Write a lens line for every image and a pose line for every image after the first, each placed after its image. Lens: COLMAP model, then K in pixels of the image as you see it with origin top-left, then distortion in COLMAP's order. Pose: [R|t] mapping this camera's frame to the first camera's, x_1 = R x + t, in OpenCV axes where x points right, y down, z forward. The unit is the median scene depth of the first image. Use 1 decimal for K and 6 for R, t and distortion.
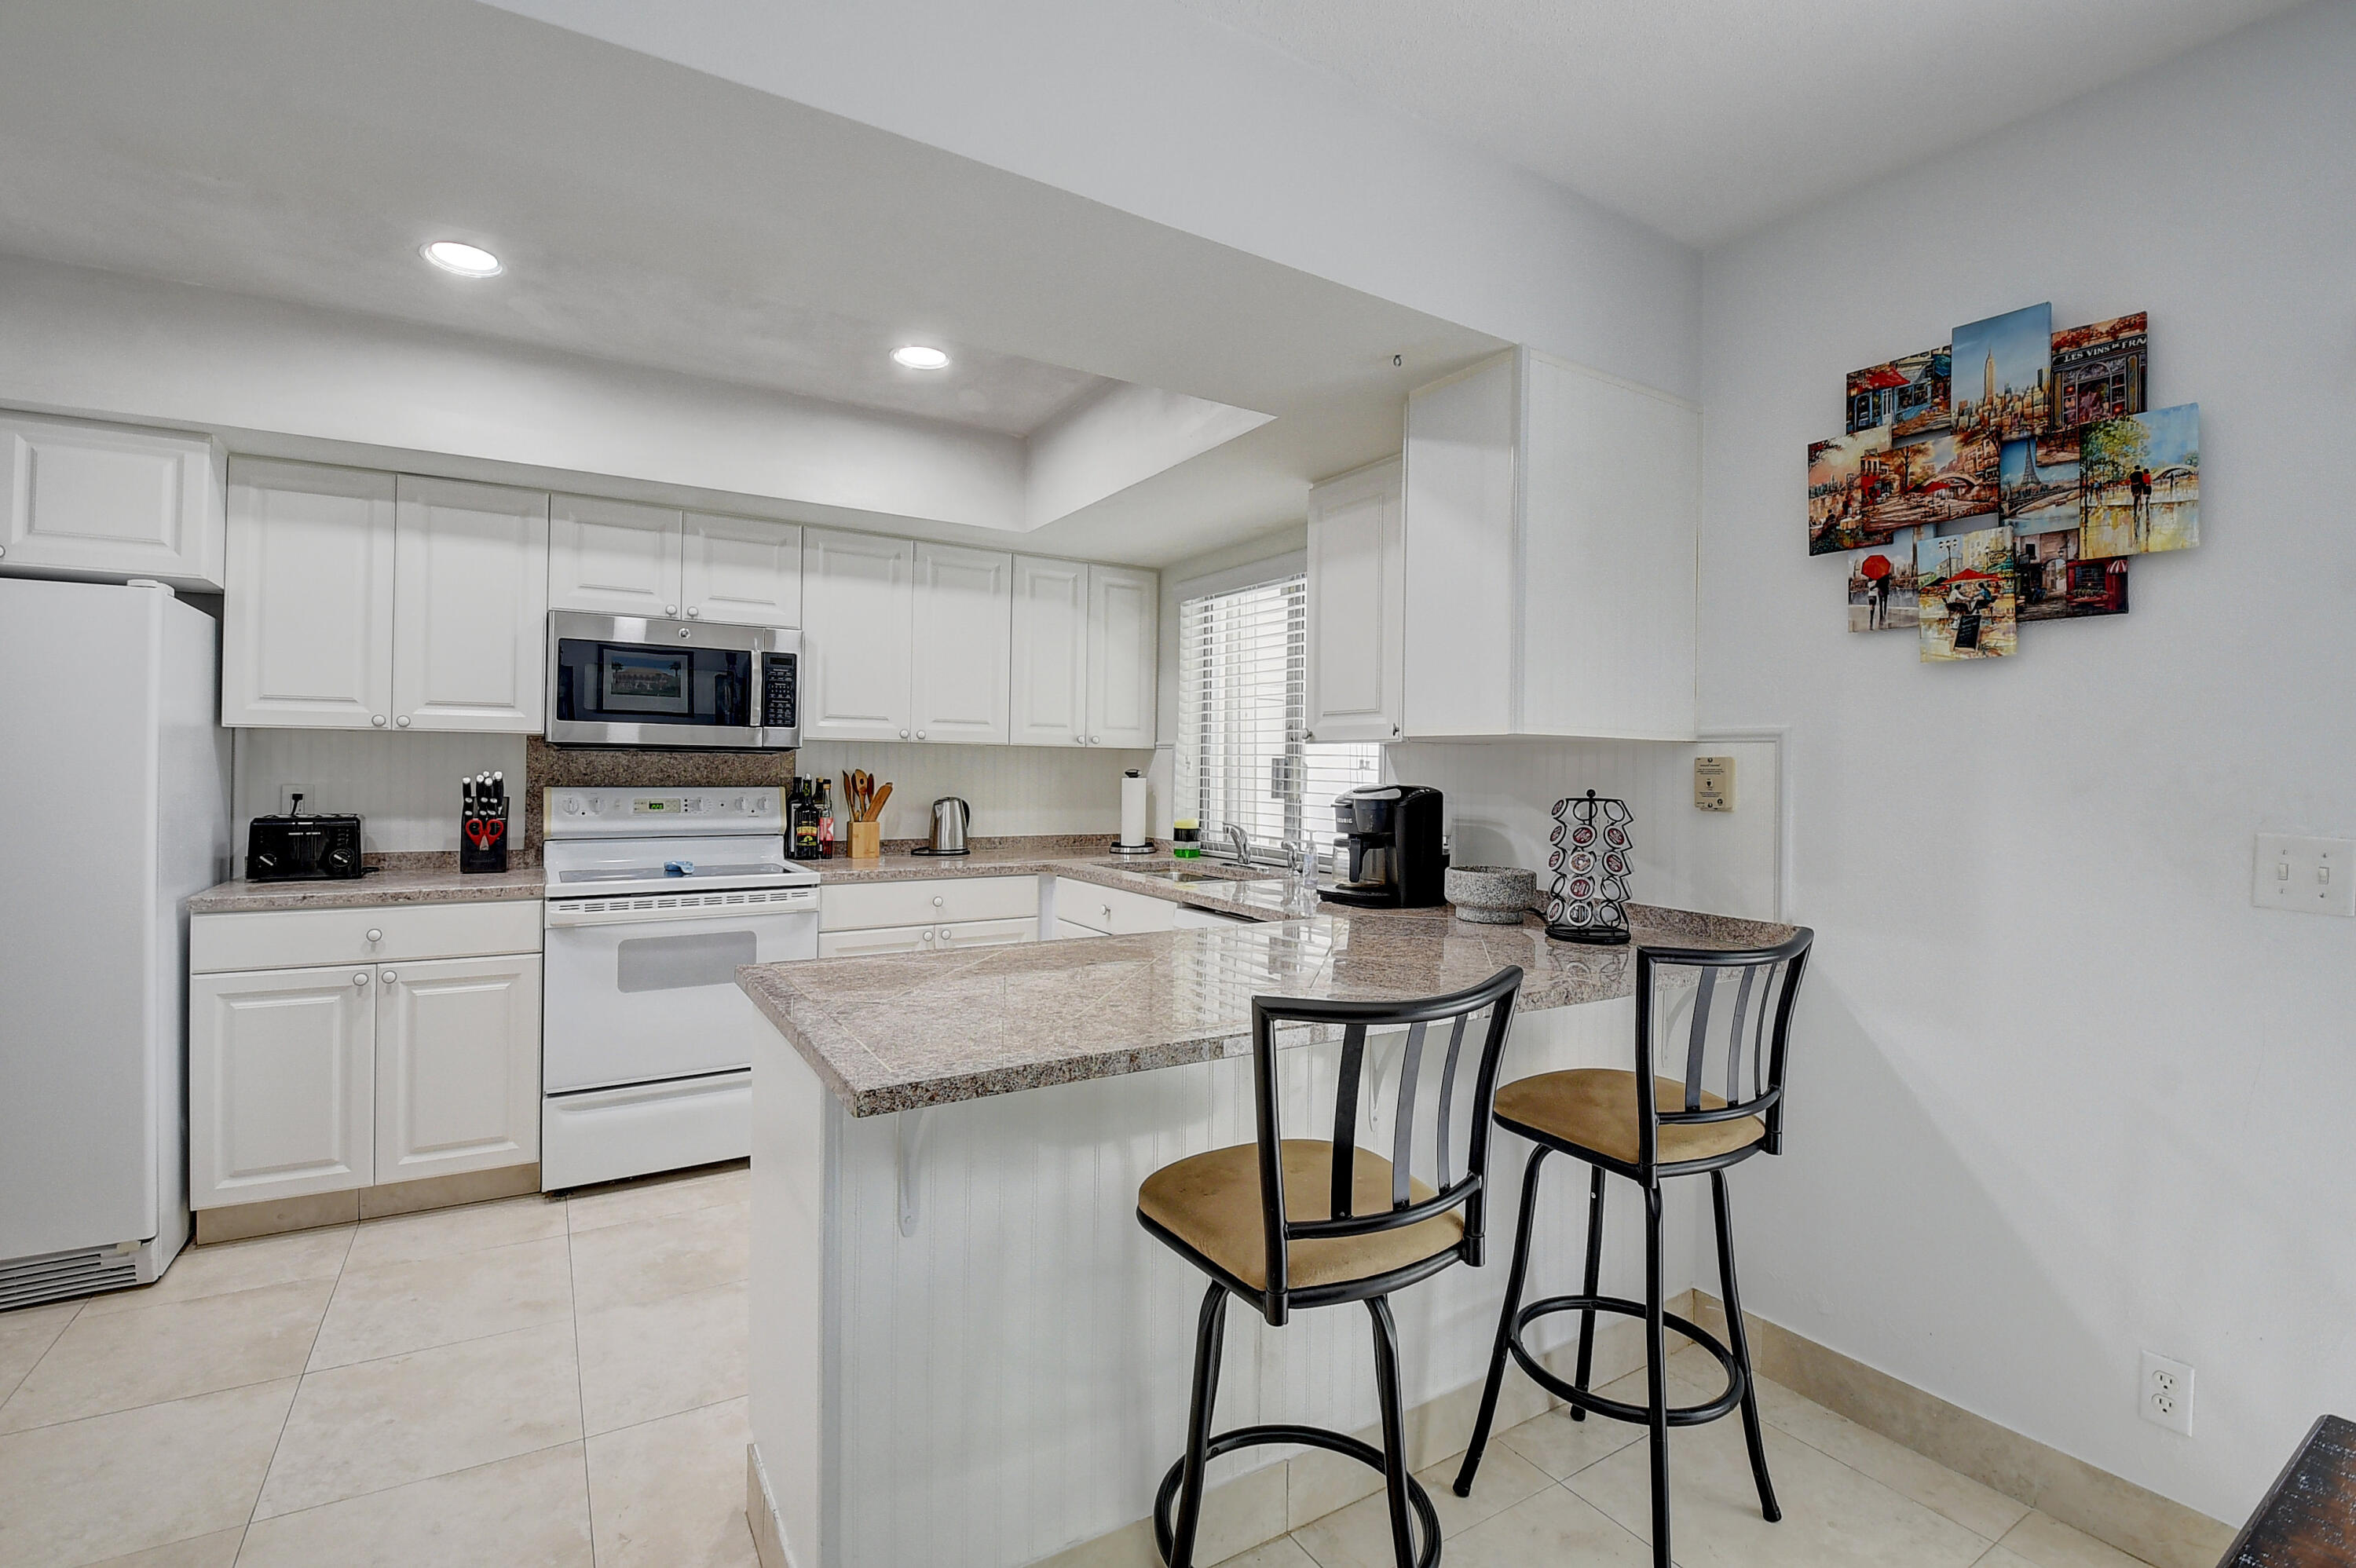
lens RADIAL K [[1050.1, 0, 1175.2], [0, 1050.1, 769.2], [0, 0, 1]] dist [-0.028956, -0.000501]
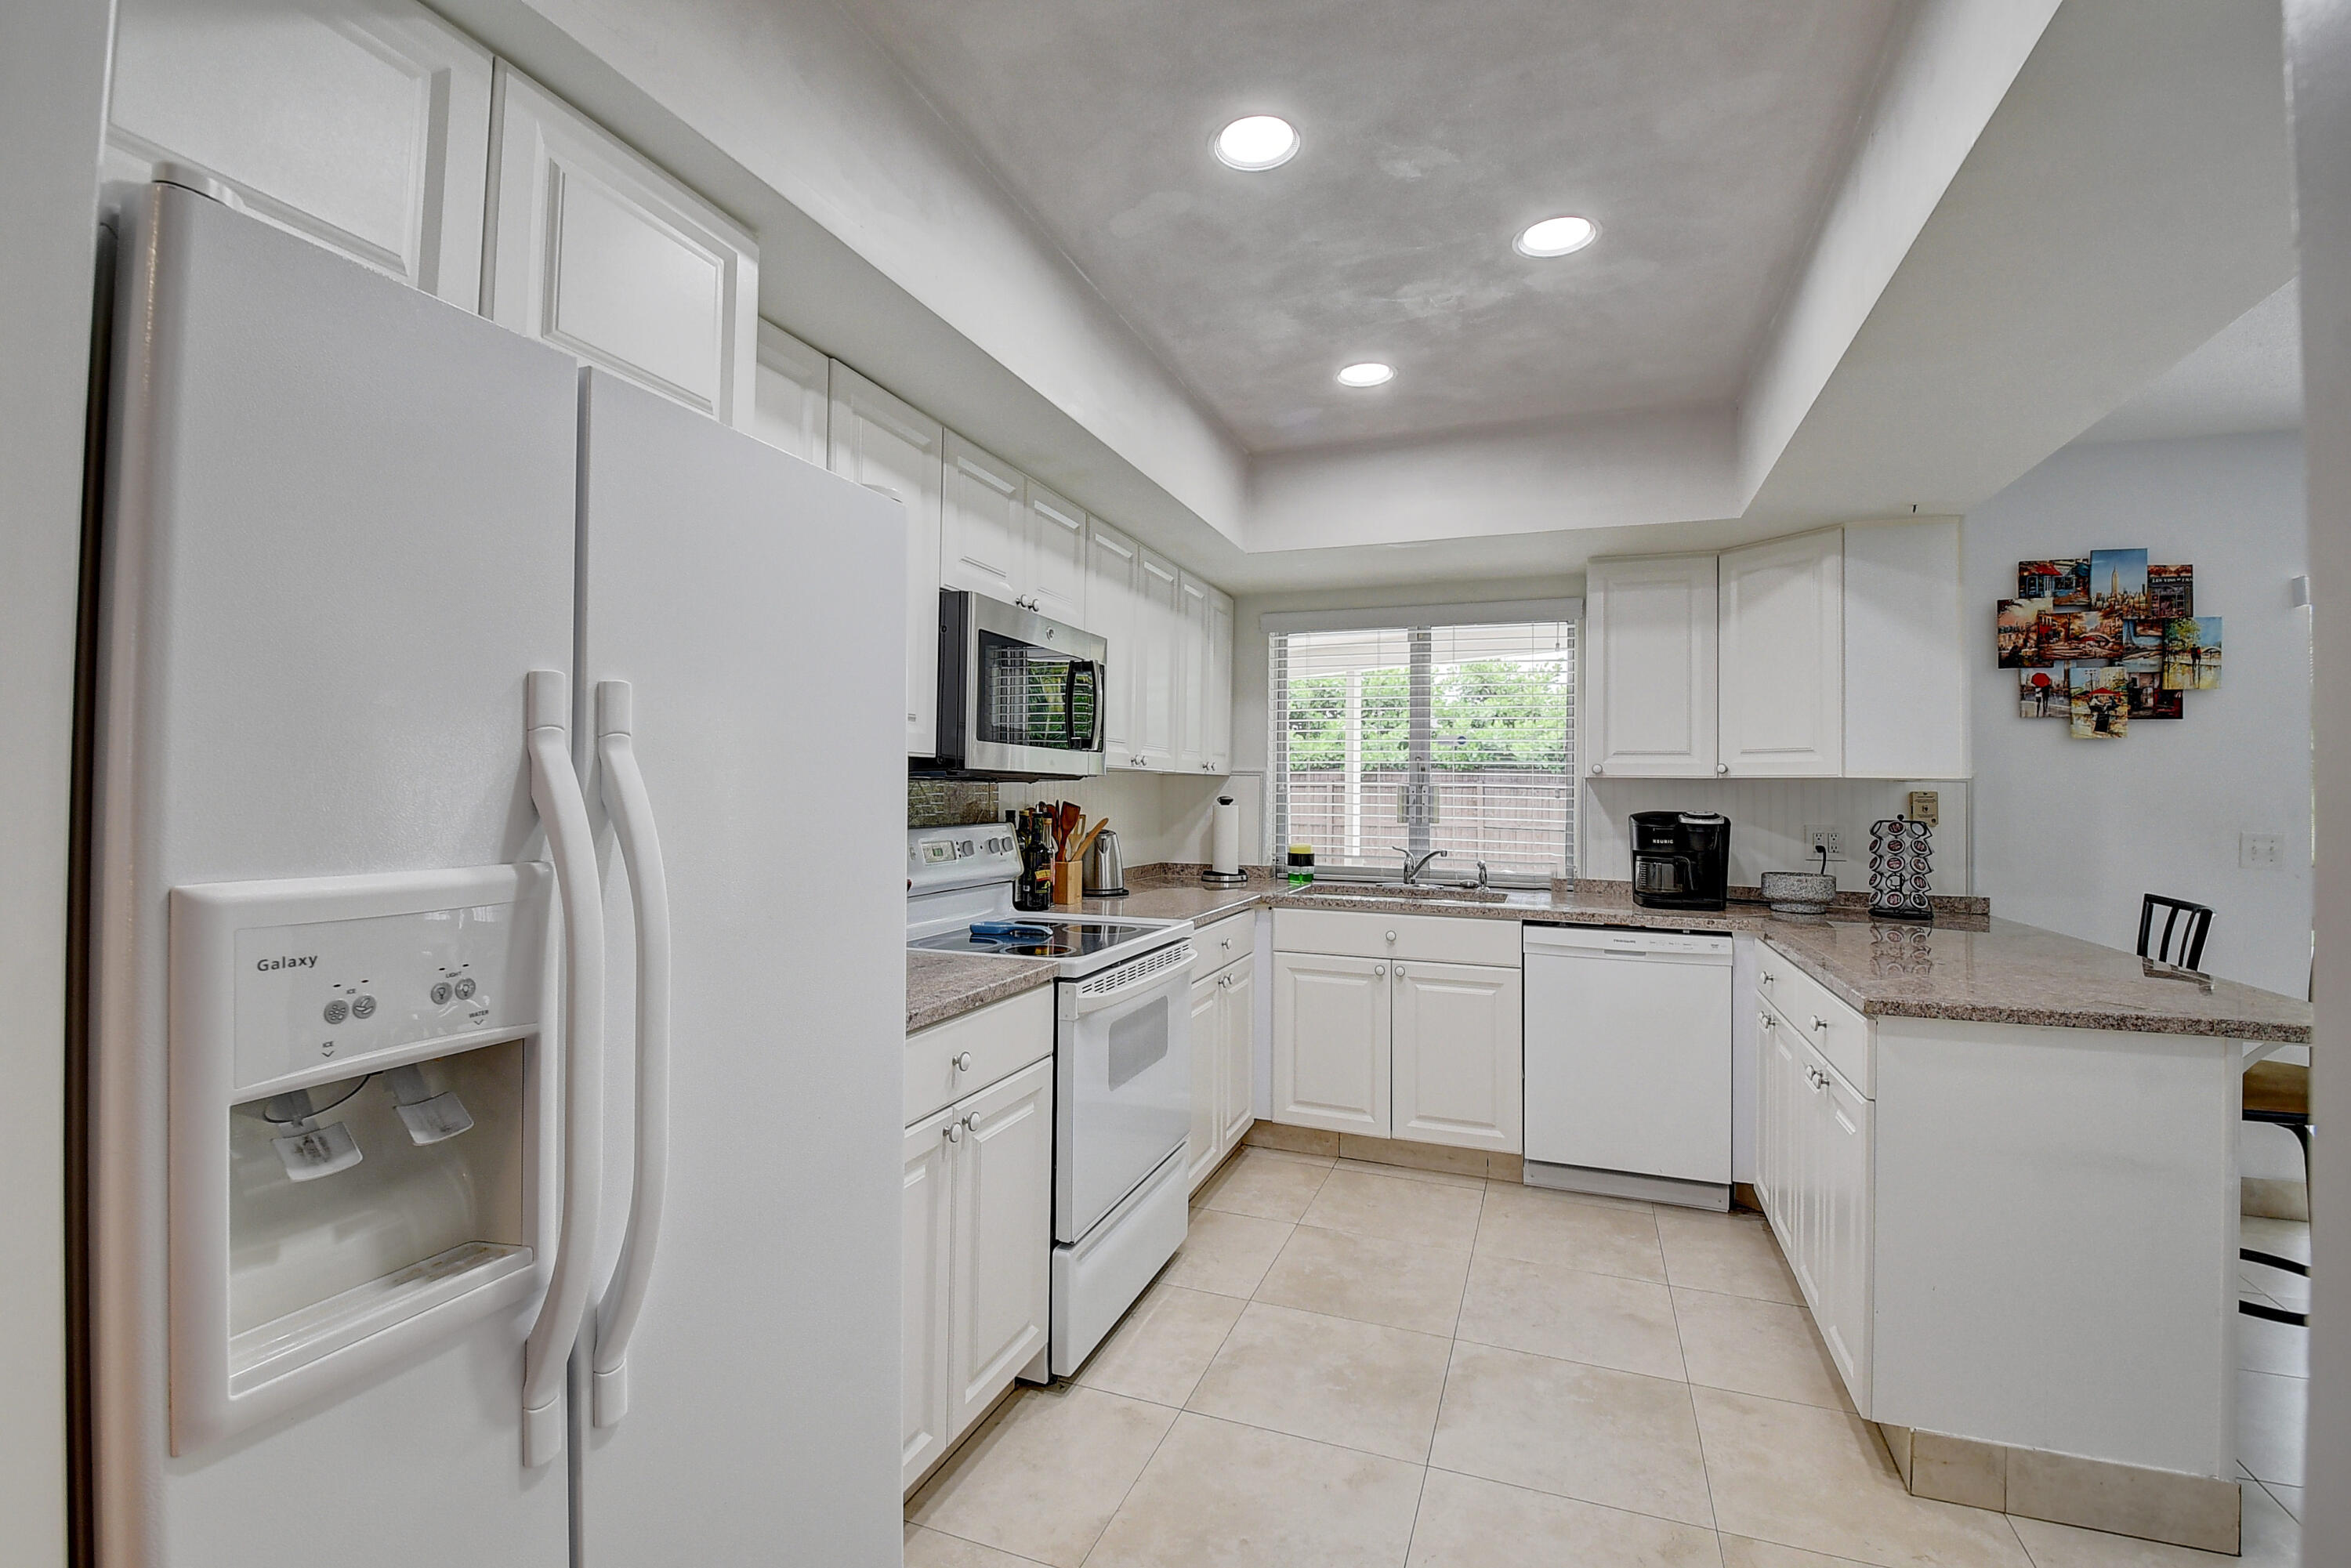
lens RADIAL K [[1047.9, 0, 1172.7], [0, 1047.9, 769.3], [0, 0, 1]] dist [-0.028956, -0.000501]
pose [[0.797530, 0.007362, 0.603234, -1.537549], [-0.000647, 0.999935, -0.011349, -0.031315], [-0.603279, 0.008661, 0.797483, 0.547779]]
